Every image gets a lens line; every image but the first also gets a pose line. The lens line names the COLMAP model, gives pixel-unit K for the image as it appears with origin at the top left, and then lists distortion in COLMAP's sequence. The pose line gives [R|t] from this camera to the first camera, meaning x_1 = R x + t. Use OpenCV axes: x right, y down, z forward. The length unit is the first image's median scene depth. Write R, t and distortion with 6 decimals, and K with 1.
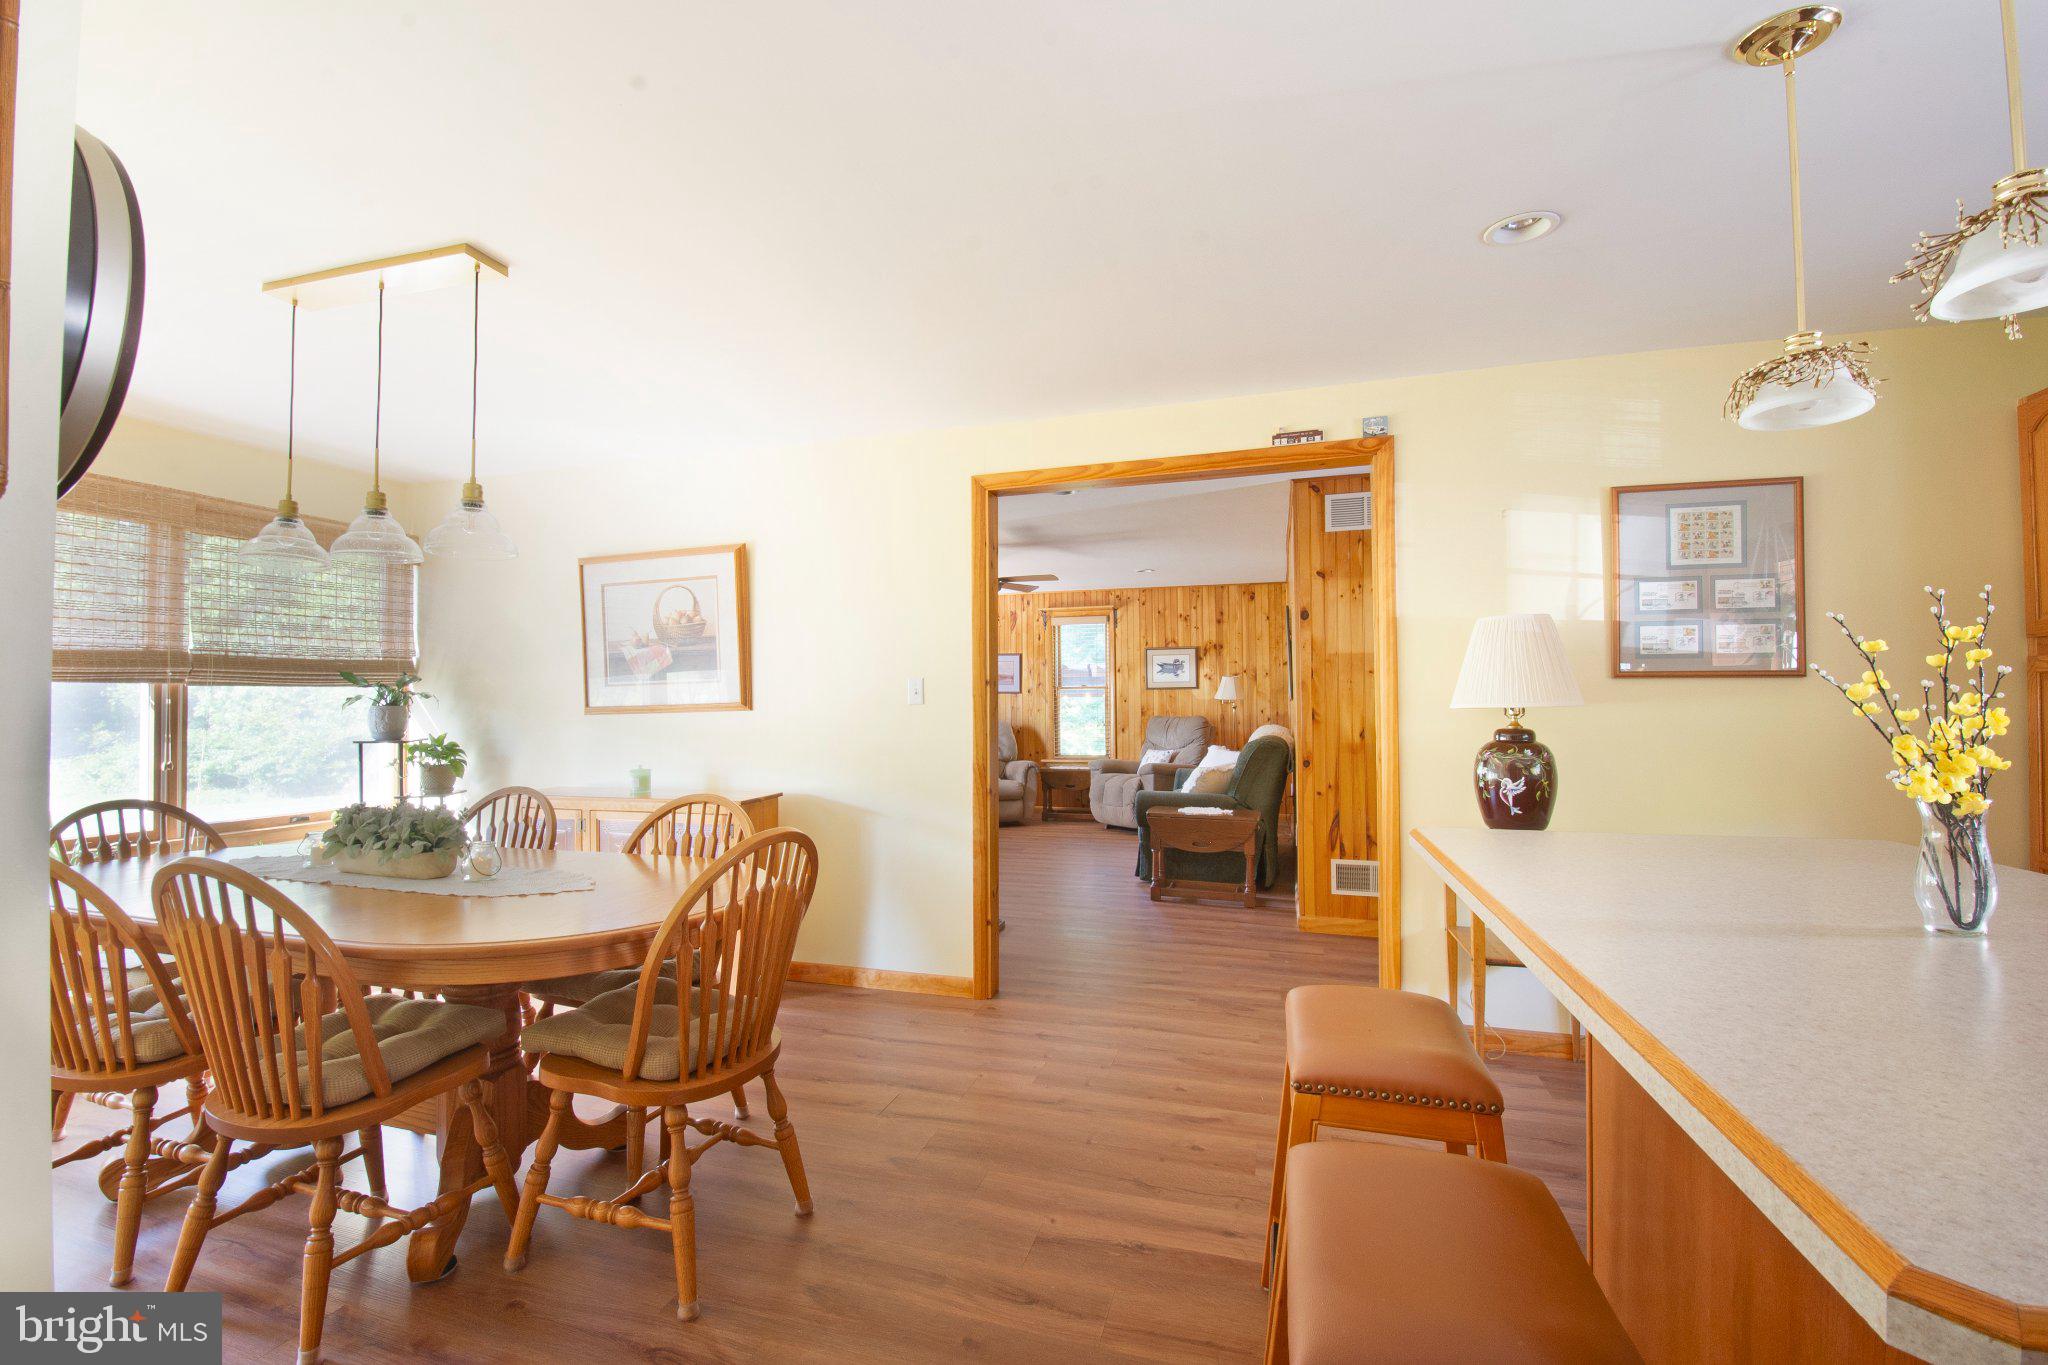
lens RADIAL K [[899.3, 0, 997.2], [0, 899.3, 687.0], [0, 0, 1]] dist [-0.003066, -0.012423]
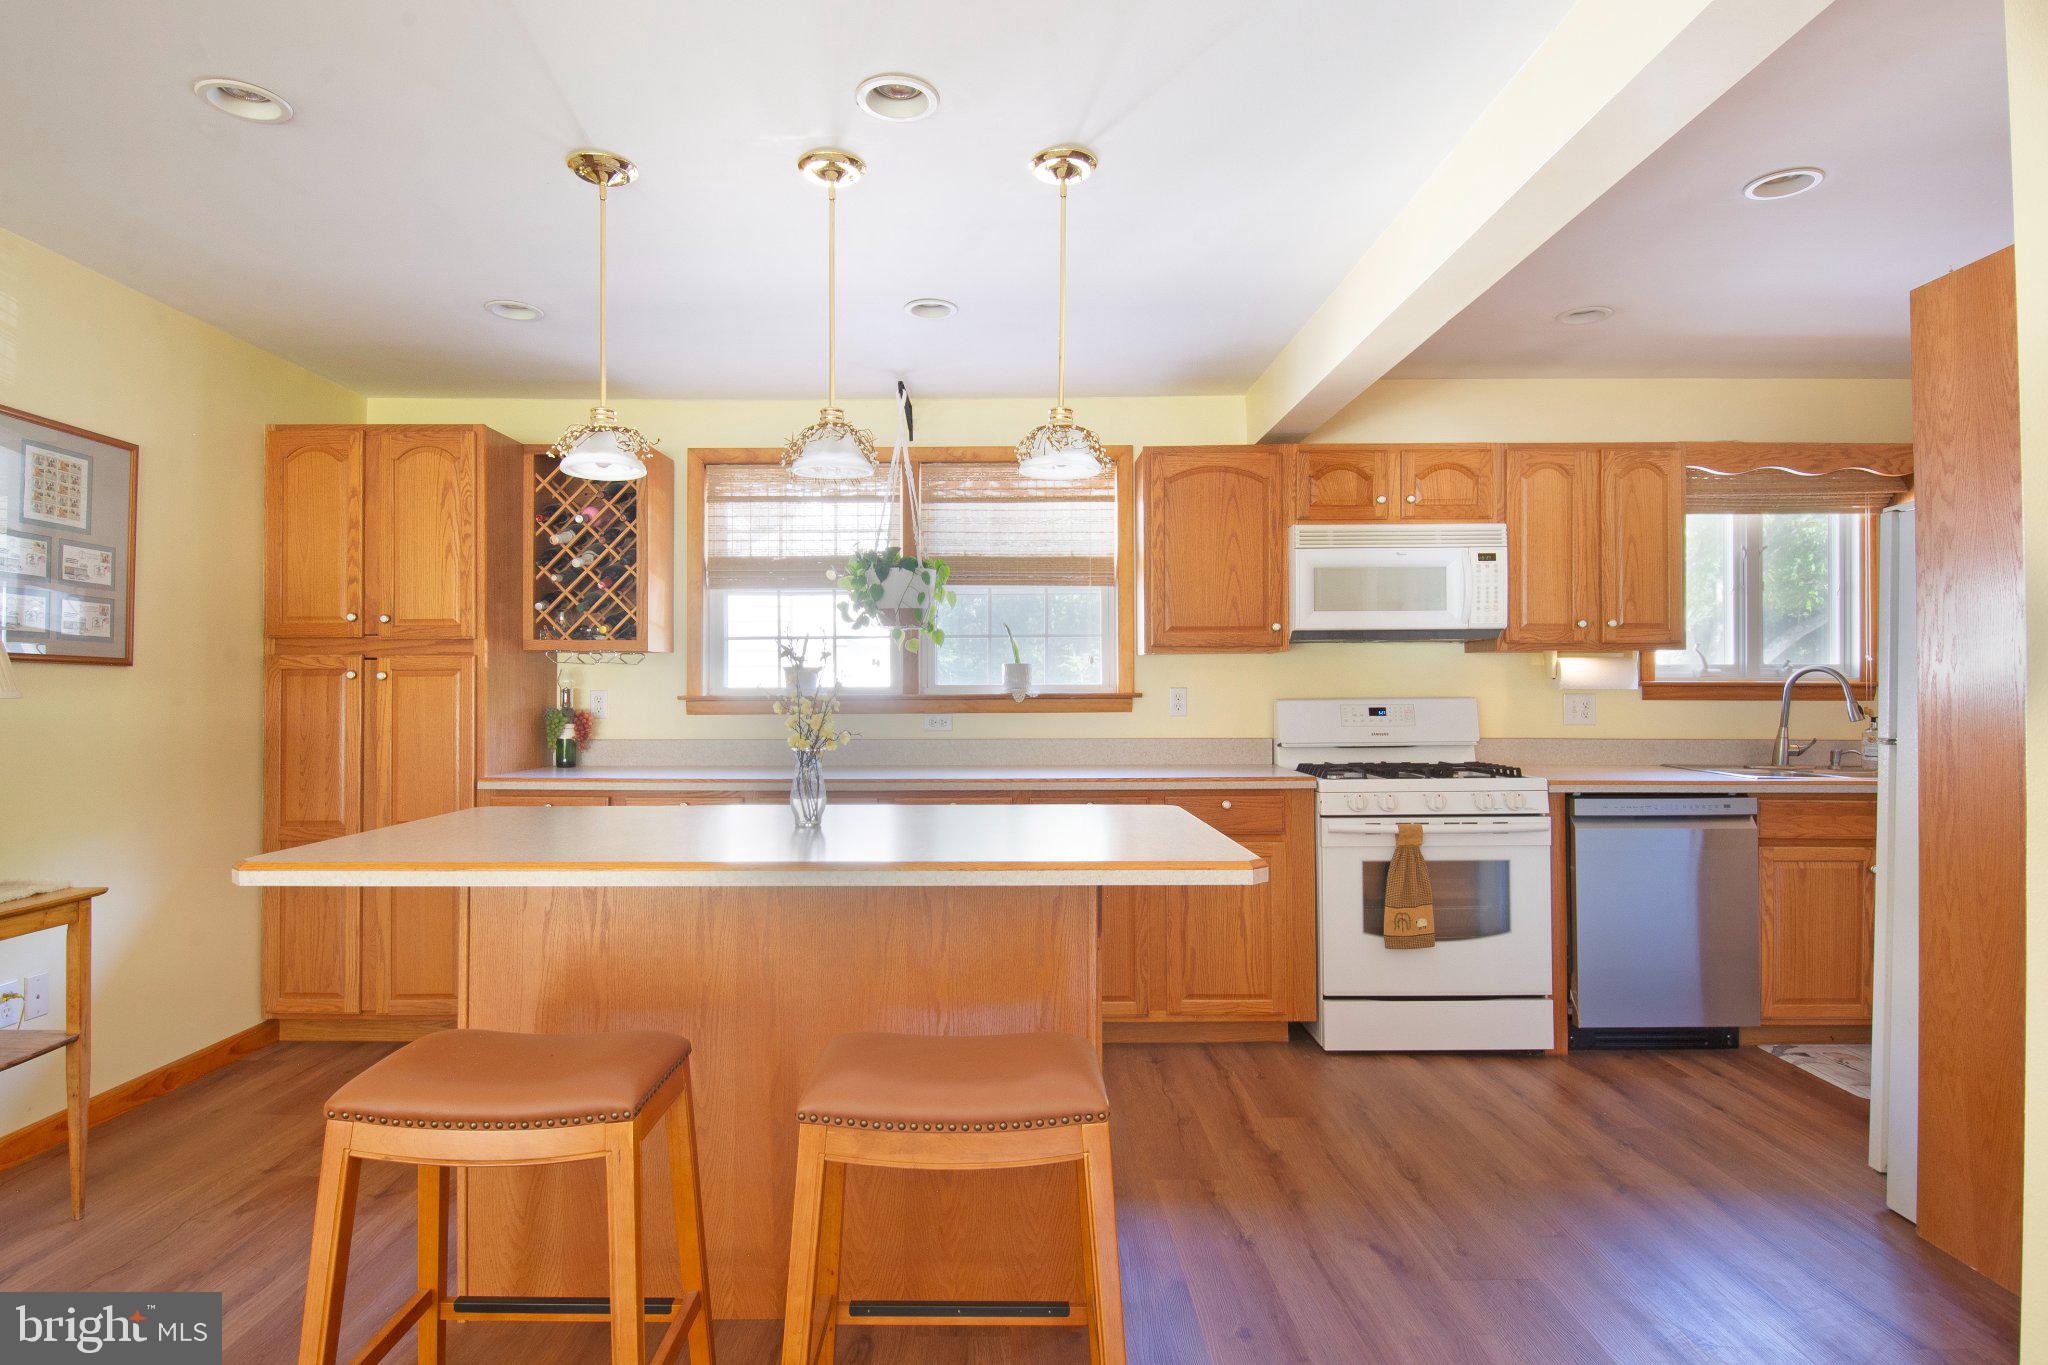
lens RADIAL K [[1123.2, 0, 990.7], [0, 1123.2, 692.1], [0, 0, 1]] dist [-0.002495, -0.001055]
pose [[-0.305555, 0.005573, 0.952158, -0.400894], [-0.018162, 0.999767, -0.011680, 0.011319], [-0.952001, -0.020862, -0.305382, 0.459460]]
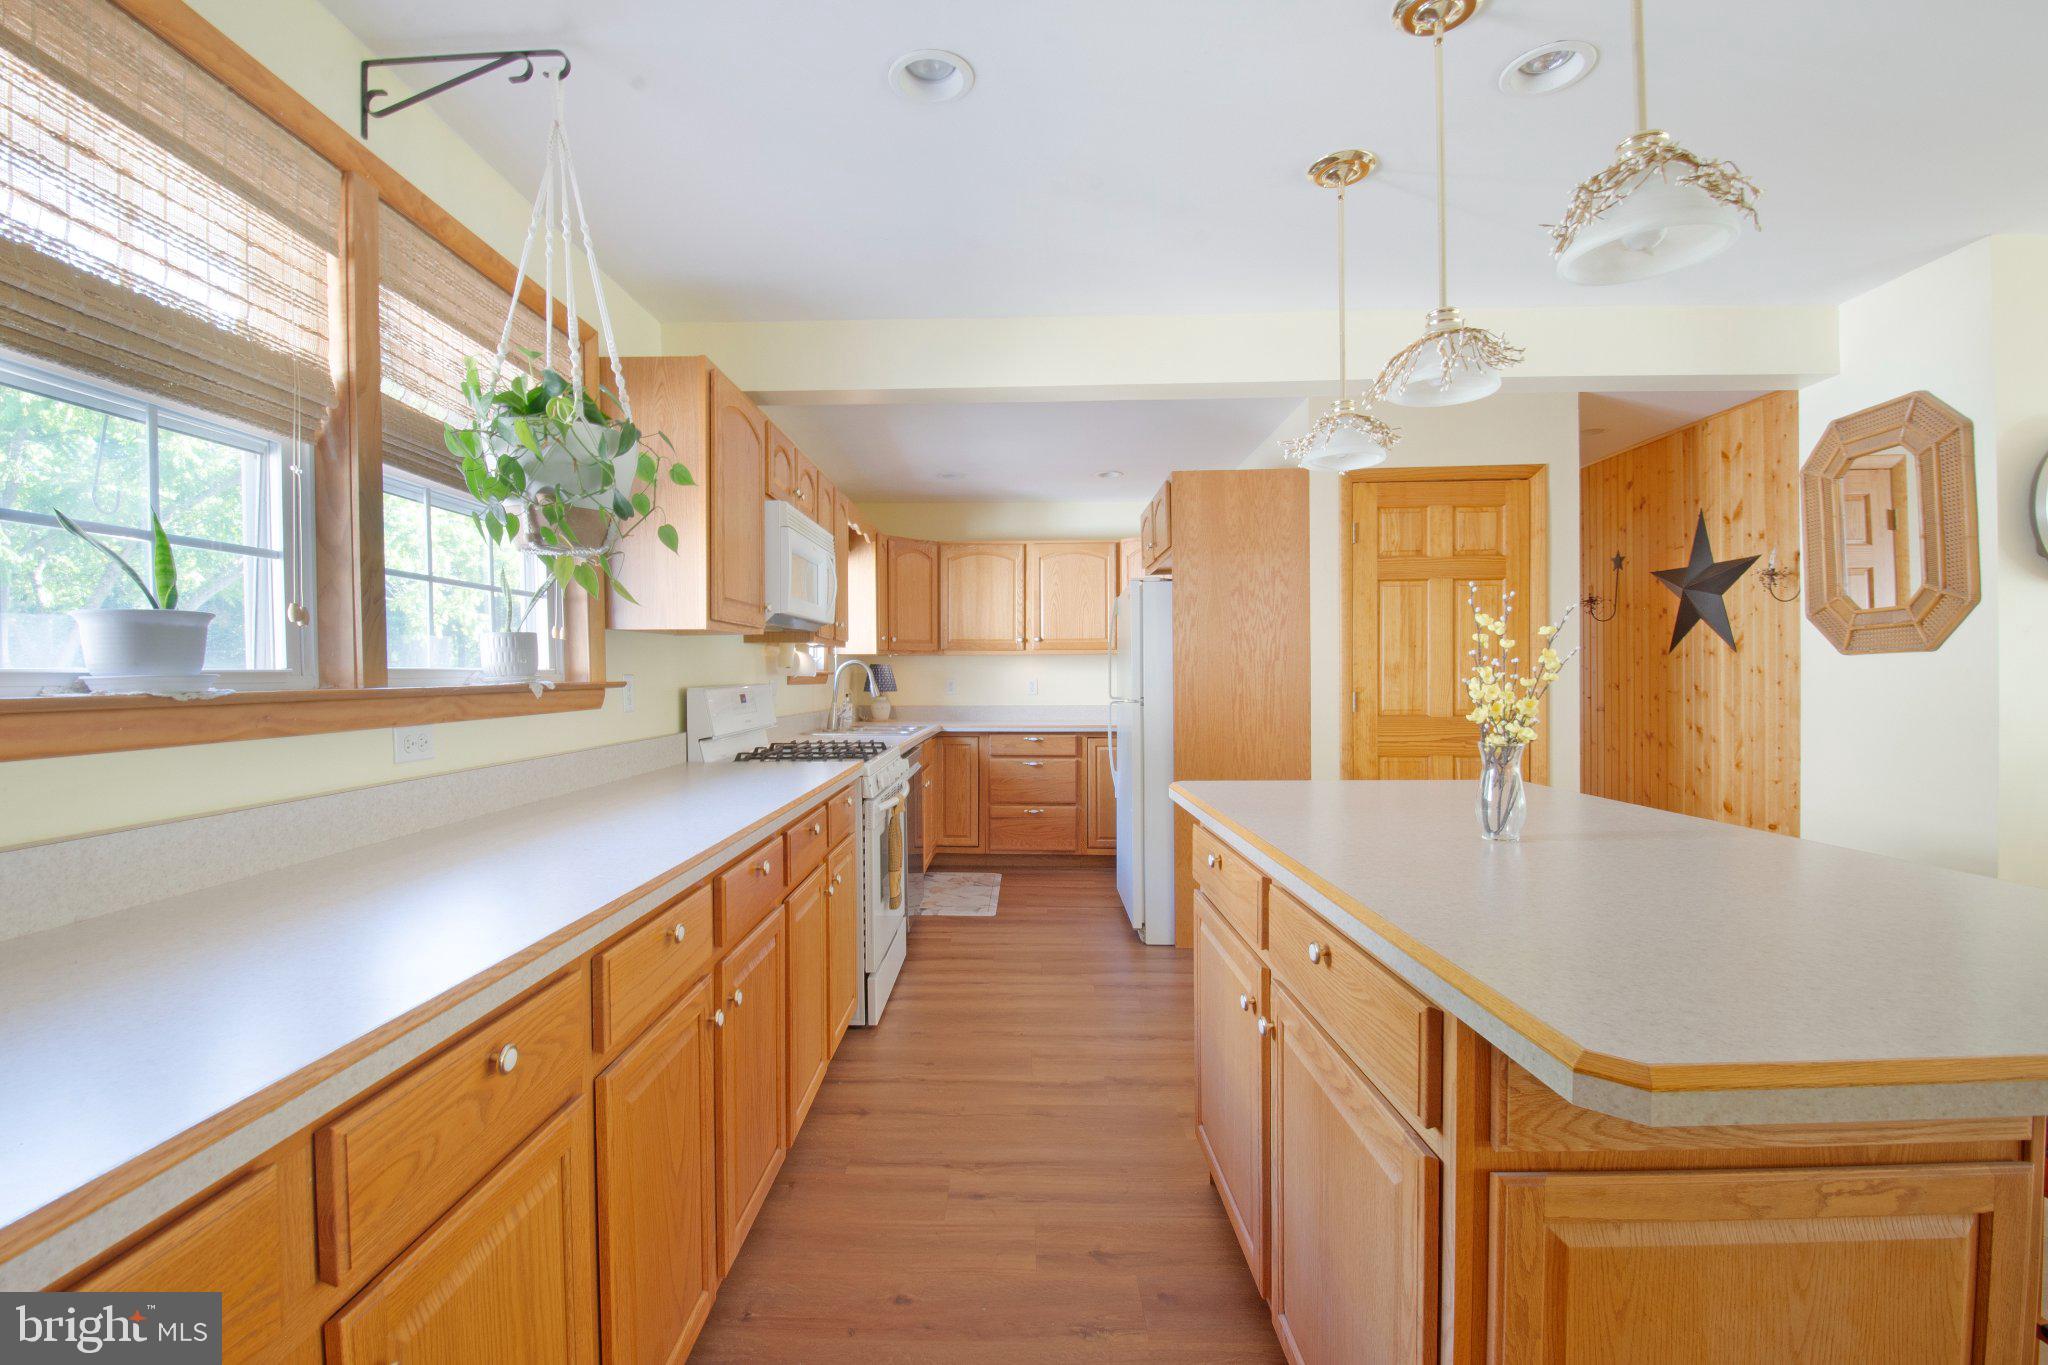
lens RADIAL K [[899.3, 0, 983.5], [0, 899.3, 686.9], [0, 0, 1]] dist [-0.003066, -0.012423]
pose [[-0.960114, 0.017854, -0.279037, 0.765350], [0.020956, 0.999747, -0.008135, 0.011450], [0.278822, -0.013658, -0.960246, 0.728612]]
